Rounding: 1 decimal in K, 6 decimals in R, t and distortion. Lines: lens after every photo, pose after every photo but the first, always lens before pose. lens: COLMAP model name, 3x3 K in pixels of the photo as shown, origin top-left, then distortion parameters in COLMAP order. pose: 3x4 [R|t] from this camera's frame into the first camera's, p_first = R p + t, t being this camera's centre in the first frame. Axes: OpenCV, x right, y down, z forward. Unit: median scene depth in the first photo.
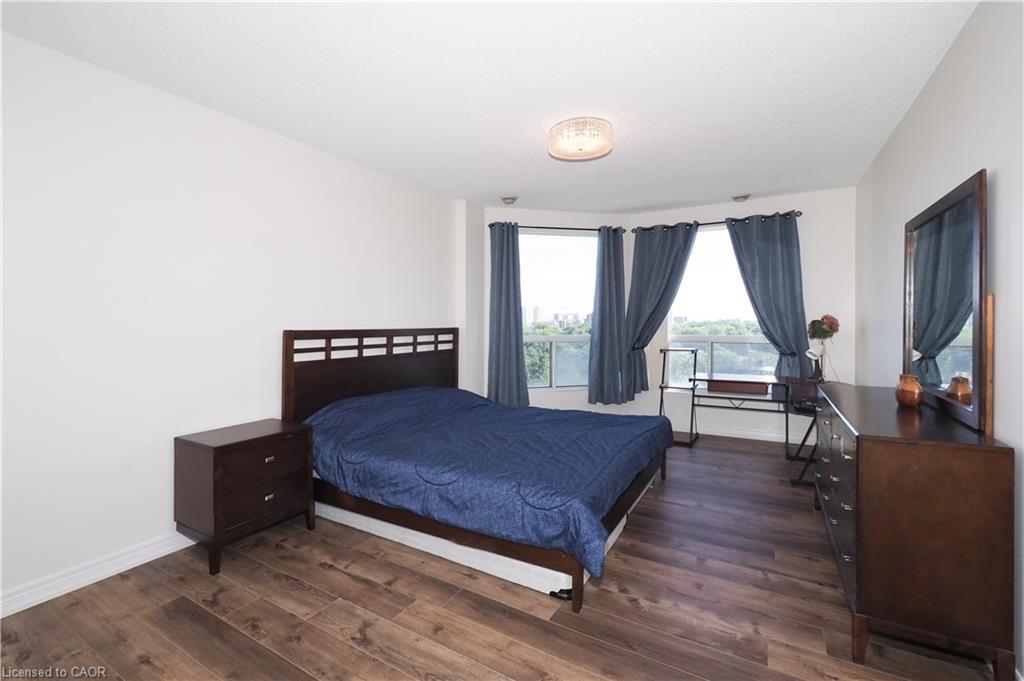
lens RADIAL K [[449.8, 0, 495.6], [0, 449.8, 343.7], [0, 0, 1]] dist [-0.000026, 0.000024]
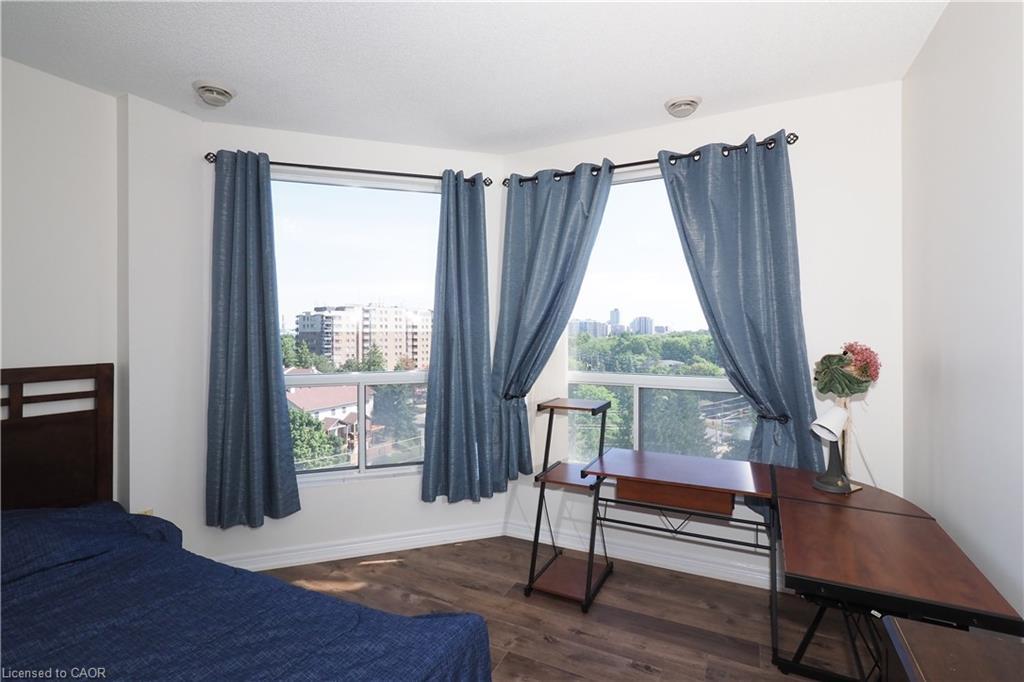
lens RADIAL K [[480.5, 0, 515.0], [0, 480.5, 348.3], [0, 0, 1]] dist [-0.002893, -0.000252]
pose [[0.996046, -0.000012, 0.088841, 0.298053], [0.001001, 0.999938, -0.011095, -0.046669], [-0.088836, 0.011140, 0.995984, 0.465324]]
